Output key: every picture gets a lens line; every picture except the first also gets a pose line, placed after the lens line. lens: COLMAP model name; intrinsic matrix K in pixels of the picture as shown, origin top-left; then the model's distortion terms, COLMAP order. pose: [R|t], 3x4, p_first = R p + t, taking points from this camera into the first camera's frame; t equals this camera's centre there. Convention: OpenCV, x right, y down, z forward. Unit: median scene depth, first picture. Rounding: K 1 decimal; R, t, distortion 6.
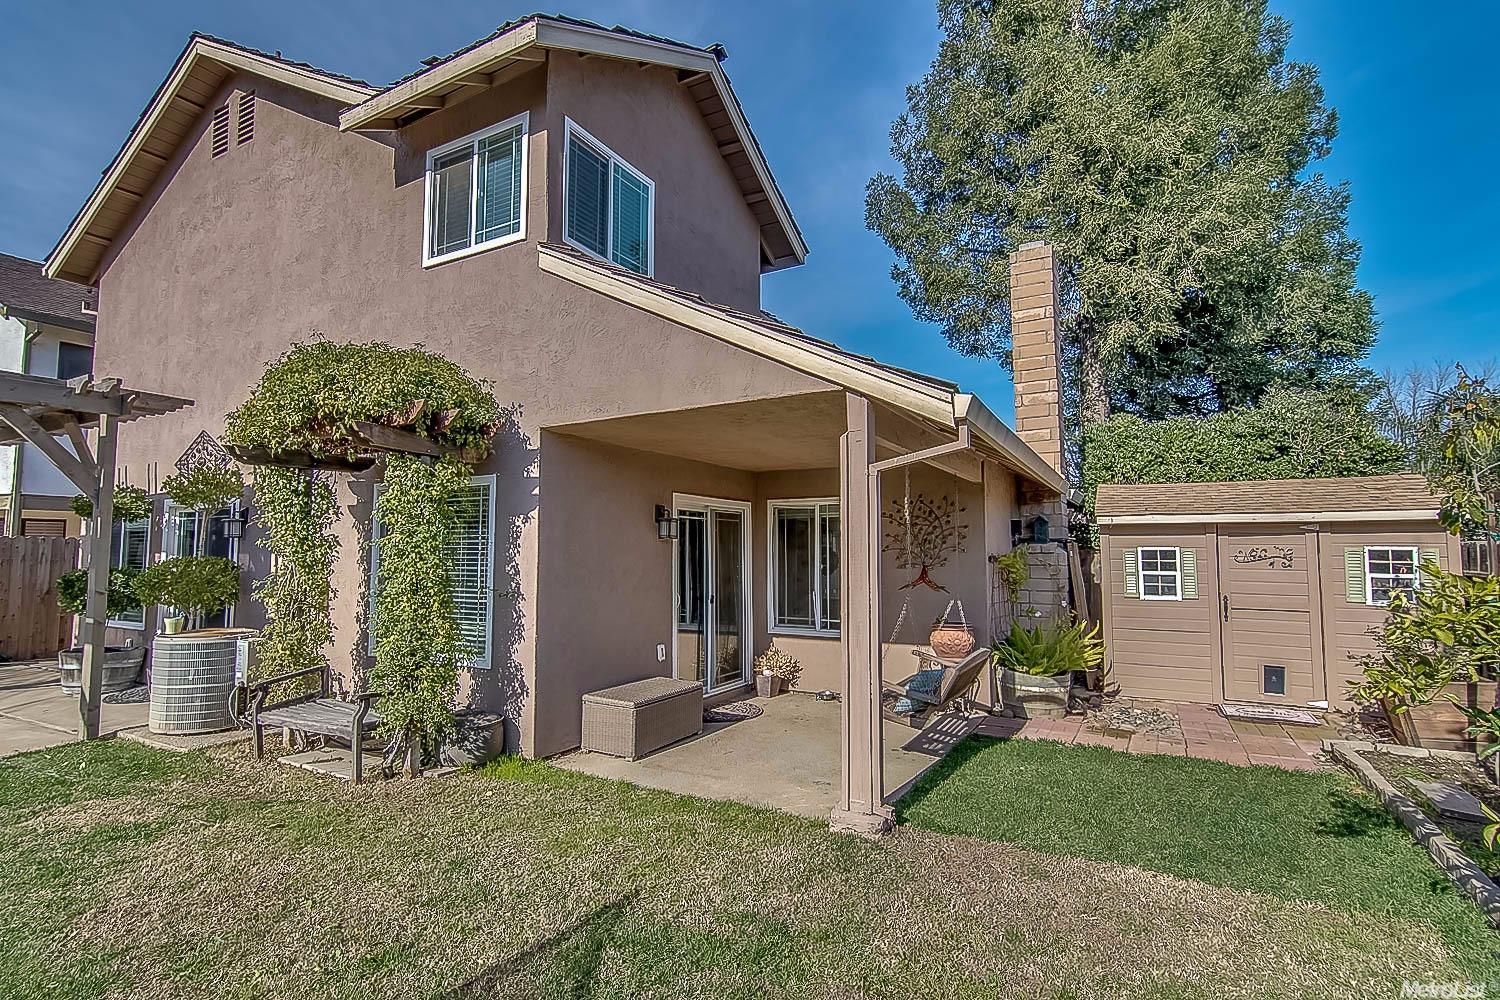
lens RADIAL K [[729.3, 0, 766.8], [0, 729.3, 497.6], [0, 0, 1]] dist [0.000241, 0.003343]
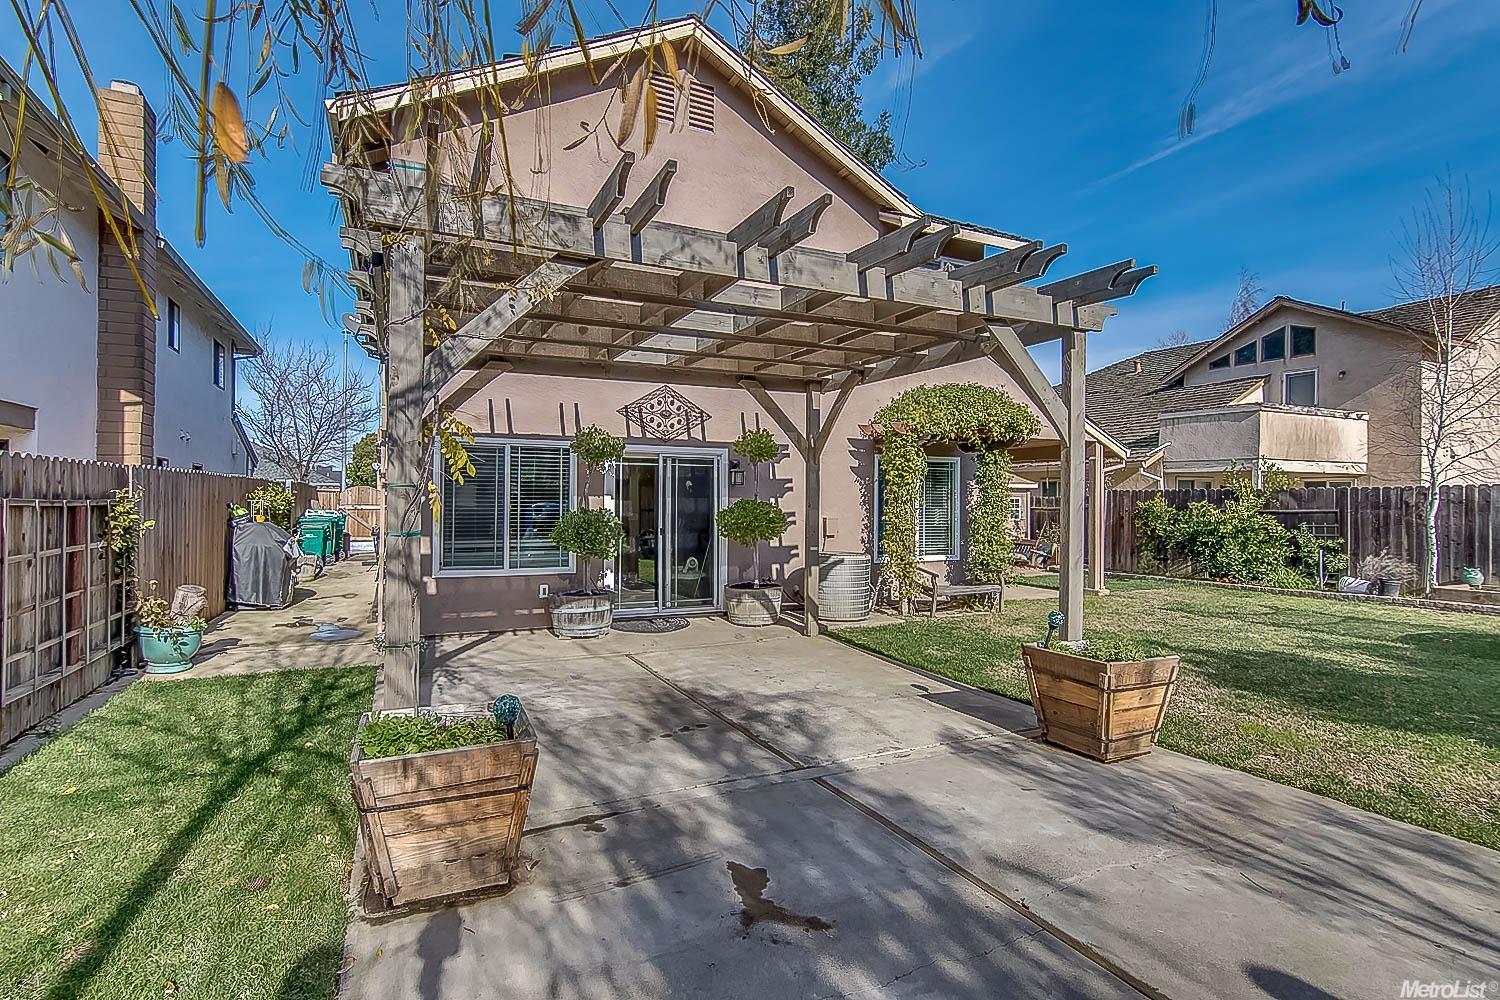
lens RADIAL K [[729.3, 0, 750.5], [0, 729.3, 495.6], [0, 0, 1]] dist [0.000241, 0.003343]
pose [[0.567349, 0.007266, 0.823446, -1.805557], [-0.071453, 0.996624, 0.040436, 0.022776], [-0.820372, -0.081779, 0.565953, 0.299083]]
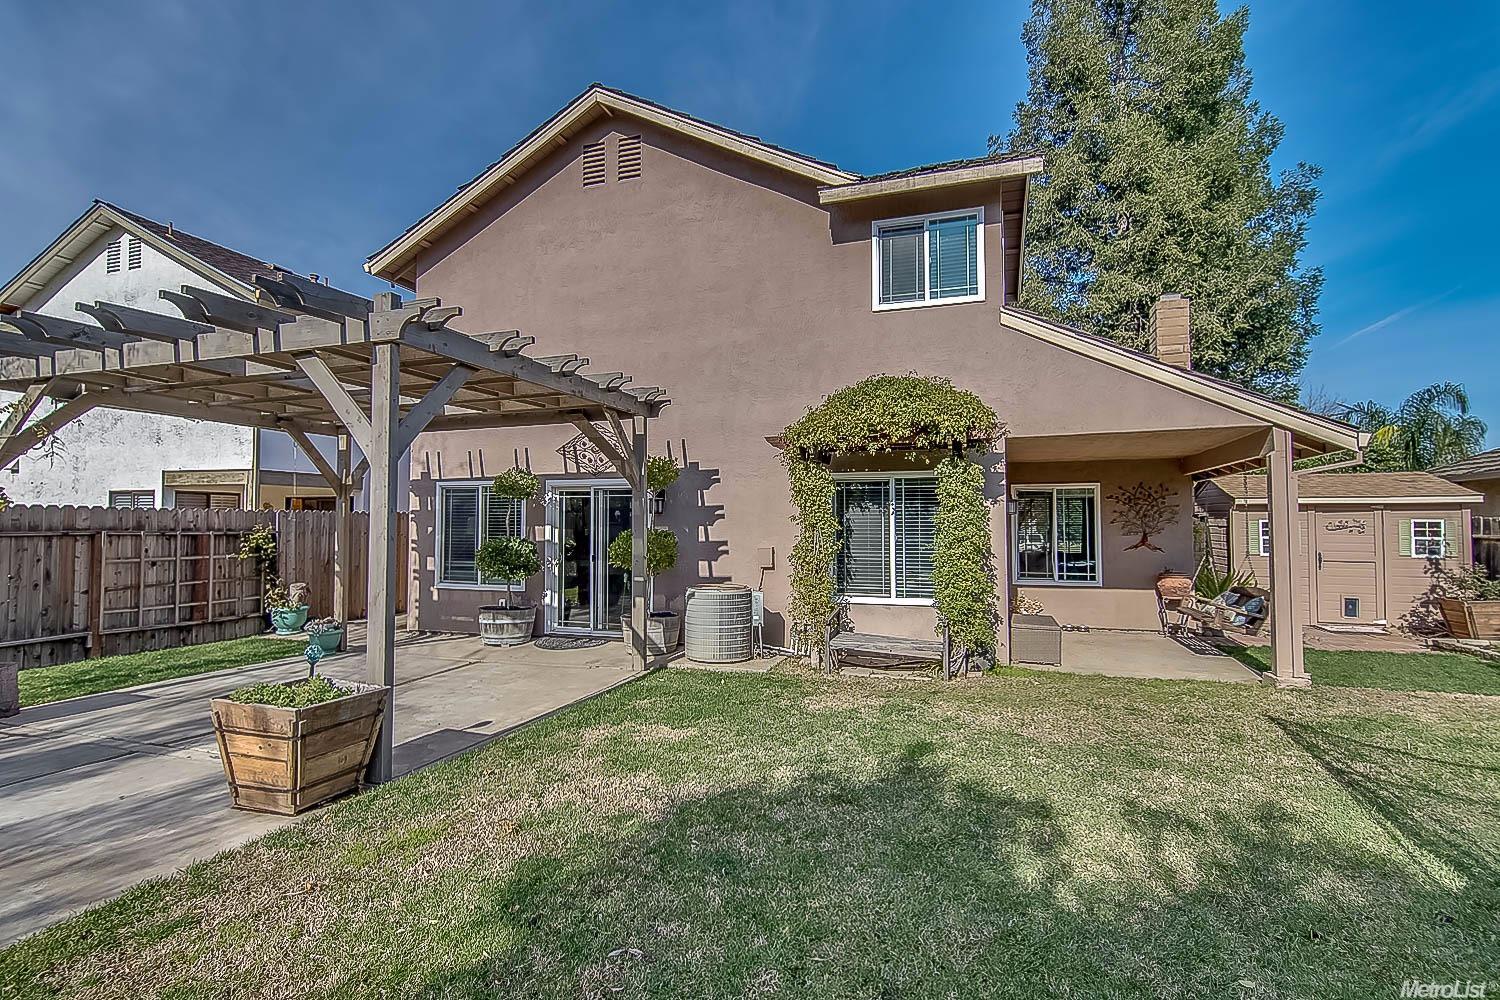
lens RADIAL K [[729.3, 0, 742.6], [0, 729.3, 495.8], [0, 0, 1]] dist [0.000241, 0.003343]
pose [[0.981886, 0.004948, 0.189405, -0.860198], [-0.012002, 0.999275, 0.036117, -0.021581], [-0.189090, -0.037736, 0.981234, -0.243870]]
